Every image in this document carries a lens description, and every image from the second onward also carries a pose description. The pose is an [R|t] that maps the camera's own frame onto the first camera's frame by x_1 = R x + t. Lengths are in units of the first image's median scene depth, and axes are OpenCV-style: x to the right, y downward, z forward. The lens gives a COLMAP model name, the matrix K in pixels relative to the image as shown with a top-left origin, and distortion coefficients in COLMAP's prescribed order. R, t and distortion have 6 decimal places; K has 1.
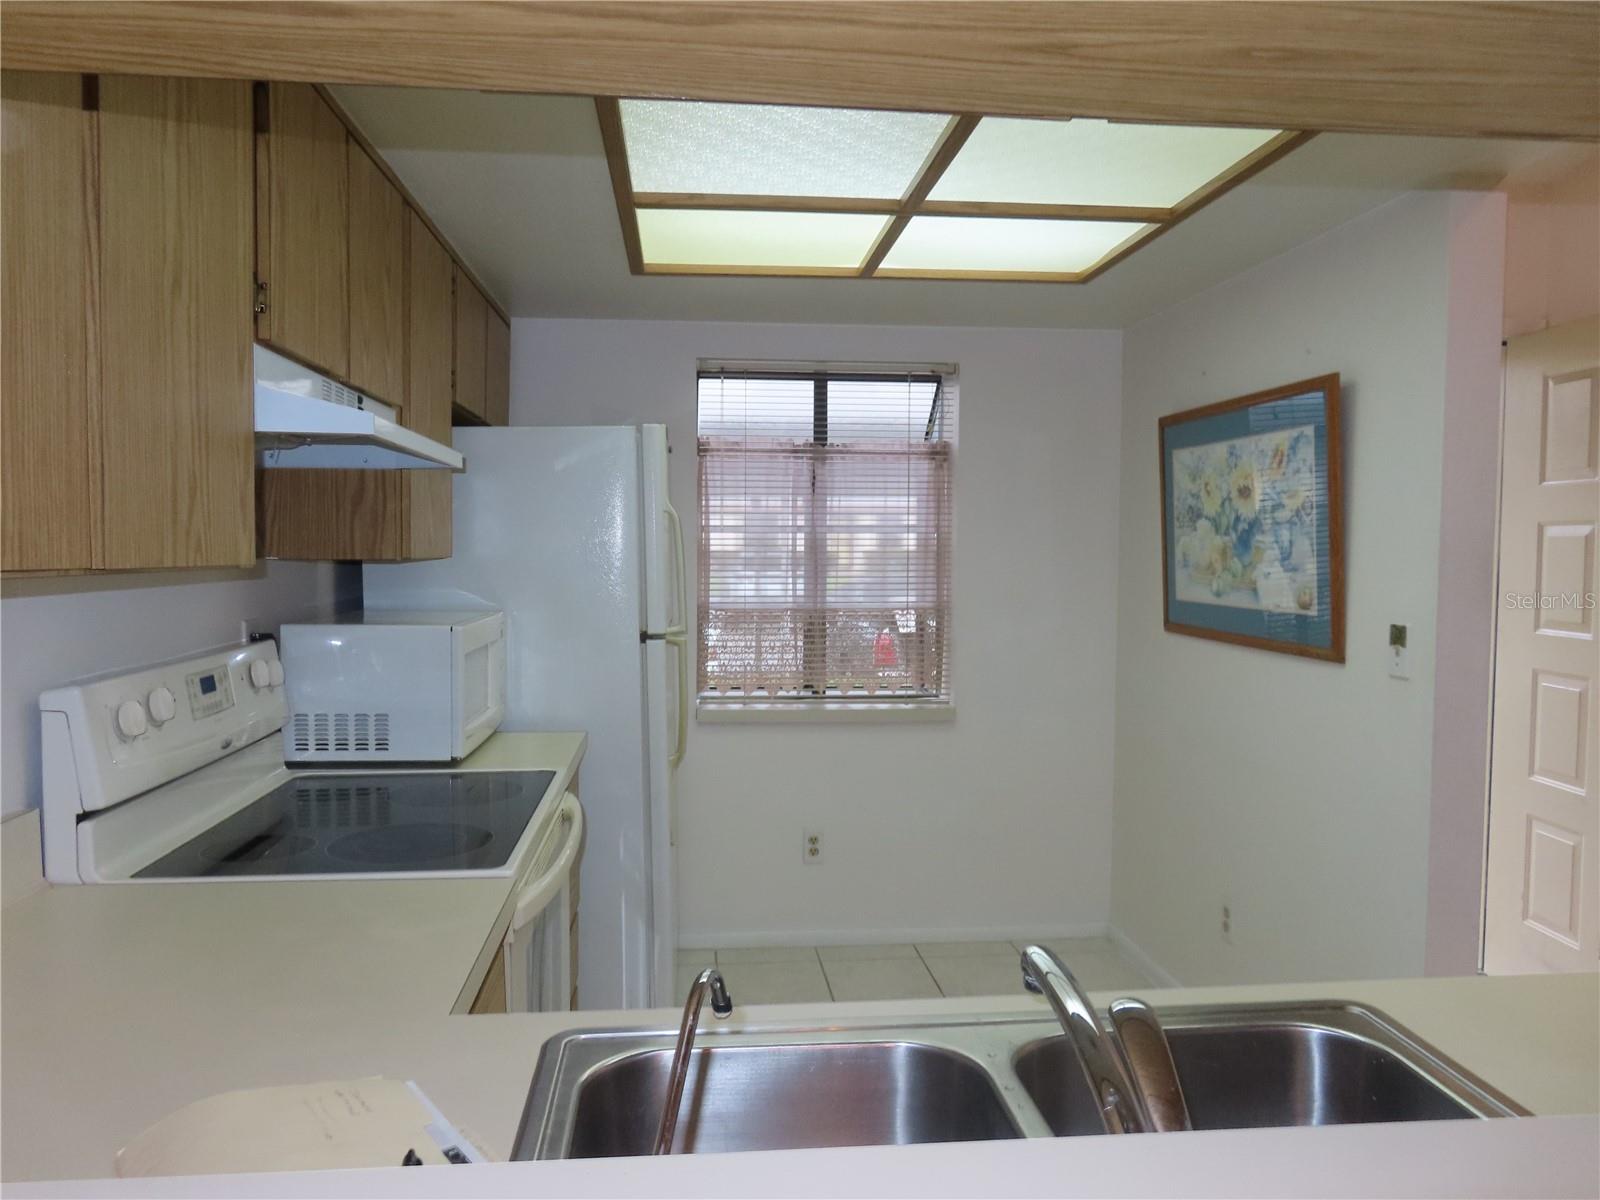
lens RADIAL K [[1138.7, 0, 792.4], [0, 1138.7, 599.3], [0, 0, 1]] dist [-0.006990, 0.003684]
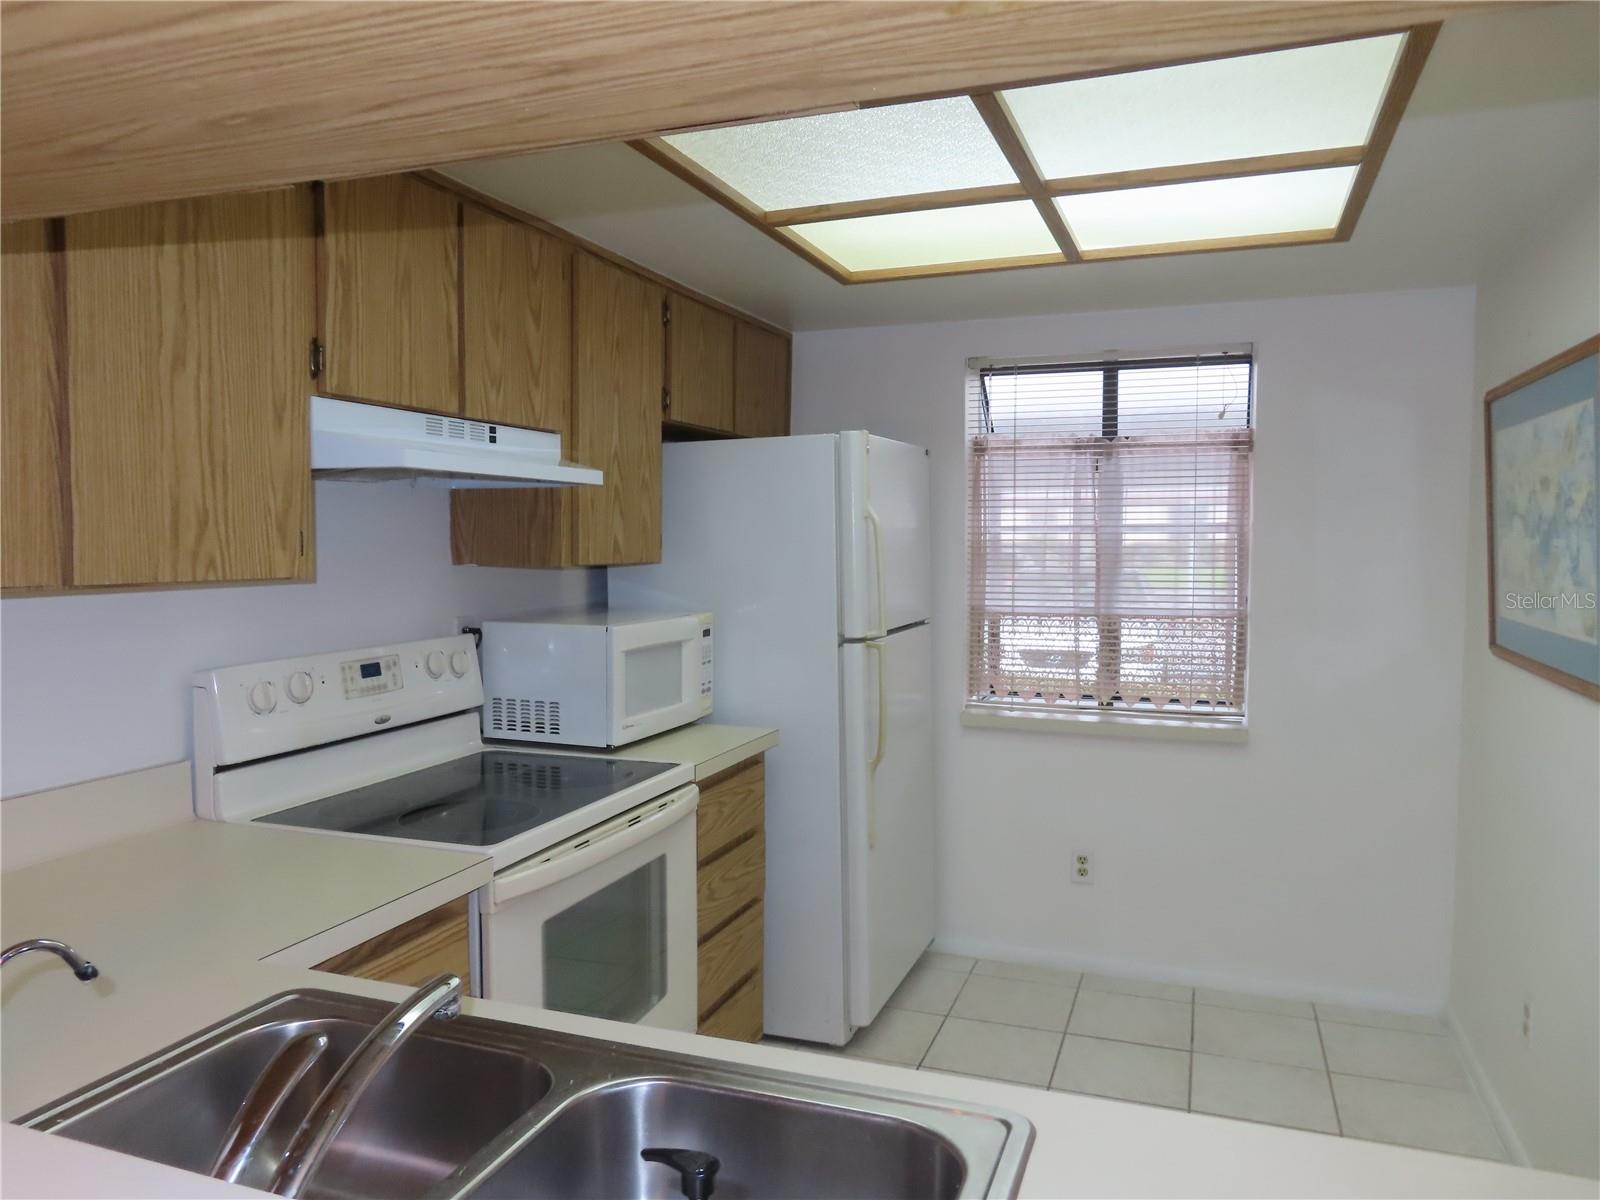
lens RADIAL K [[1138.7, 0, 792.4], [0, 1138.7, 599.3], [0, 0, 1]] dist [-0.006990, 0.003684]
pose [[0.898260, 0.019718, -0.439023, 0.264141], [-0.016109, 0.999799, 0.011946, -0.014501], [0.439170, -0.003658, 0.898397, 0.060837]]
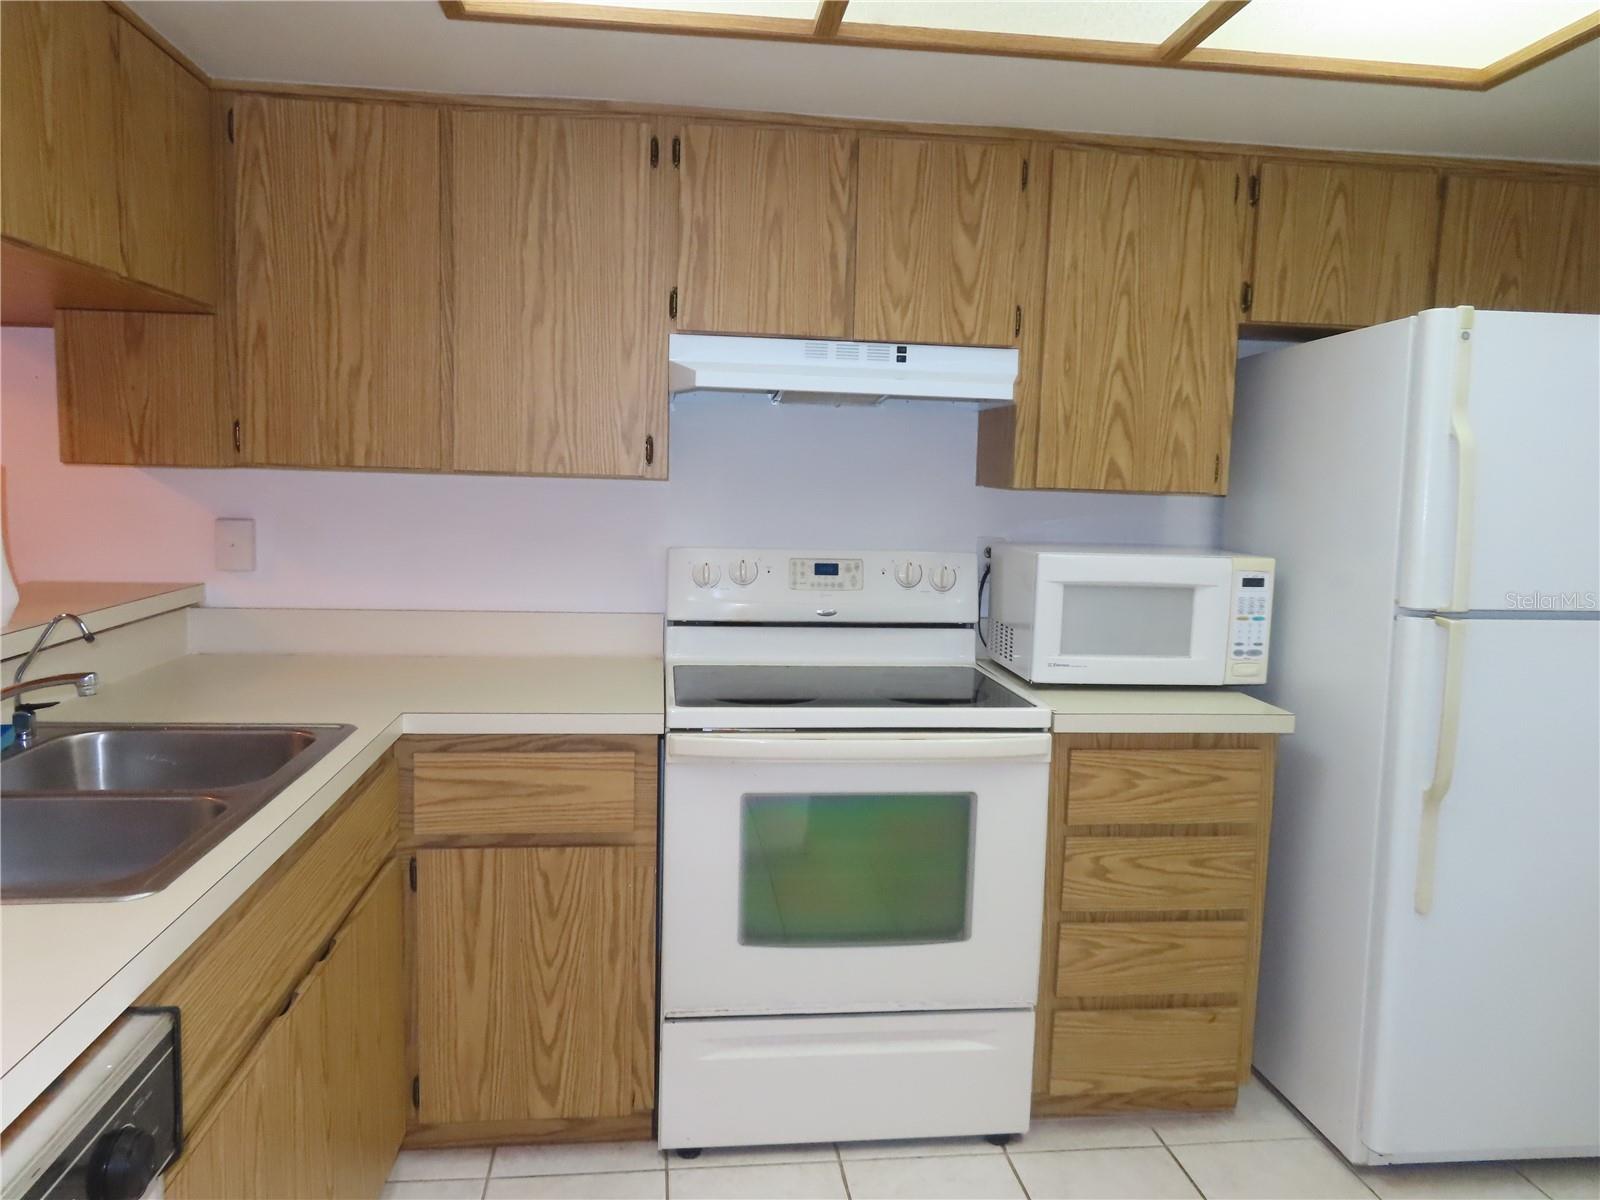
lens RADIAL K [[1138.7, 0, 792.4], [0, 1138.7, 599.3], [0, 0, 1]] dist [-0.006990, 0.003684]
pose [[0.017313, 0.102588, -0.994573, 0.551461], [-0.074157, 0.992114, 0.101043, -0.017333], [0.997096, 0.072006, 0.024784, 0.569120]]
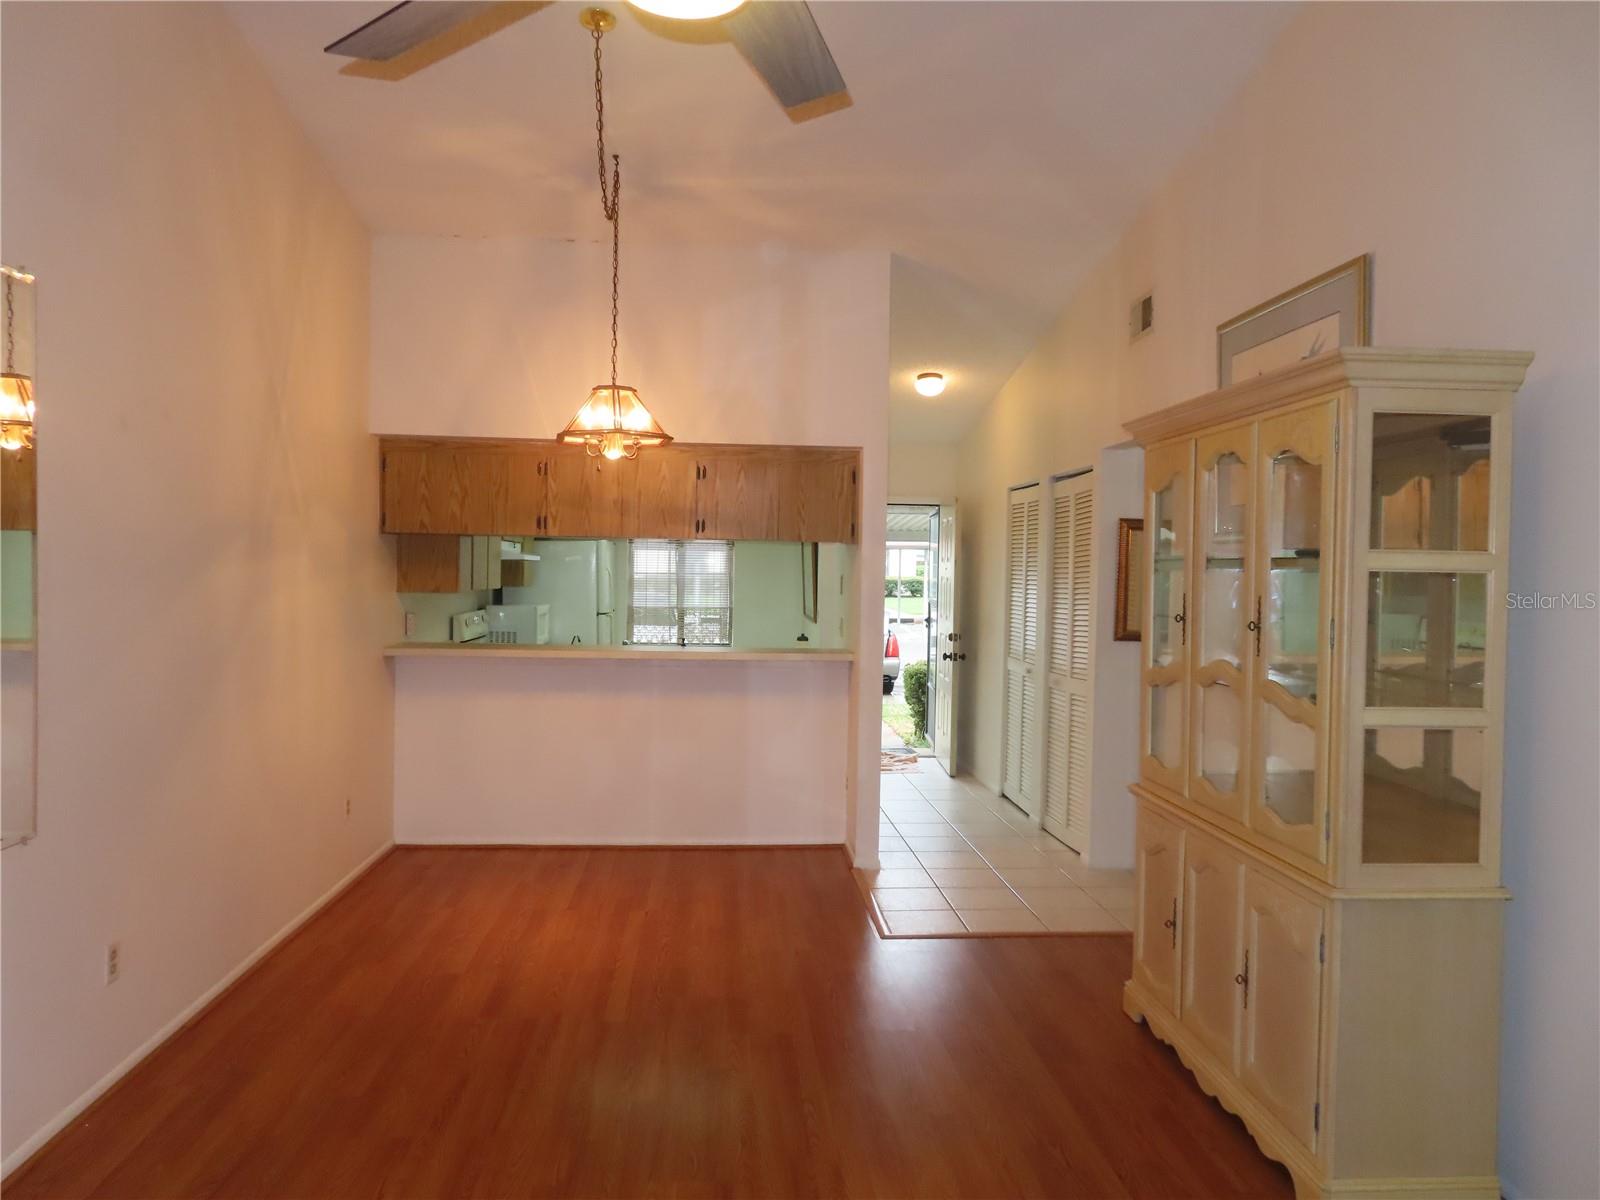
lens RADIAL K [[1138.7, 0, 792.4], [0, 1138.7, 599.3], [0, 0, 1]] dist [-0.006990, 0.003684]
pose [[0.999454, 0.017308, -0.028135, 0.420496], [-0.017801, 0.999690, -0.017387, 0.035599], [0.027826, 0.017878, 0.999453, -1.778400]]
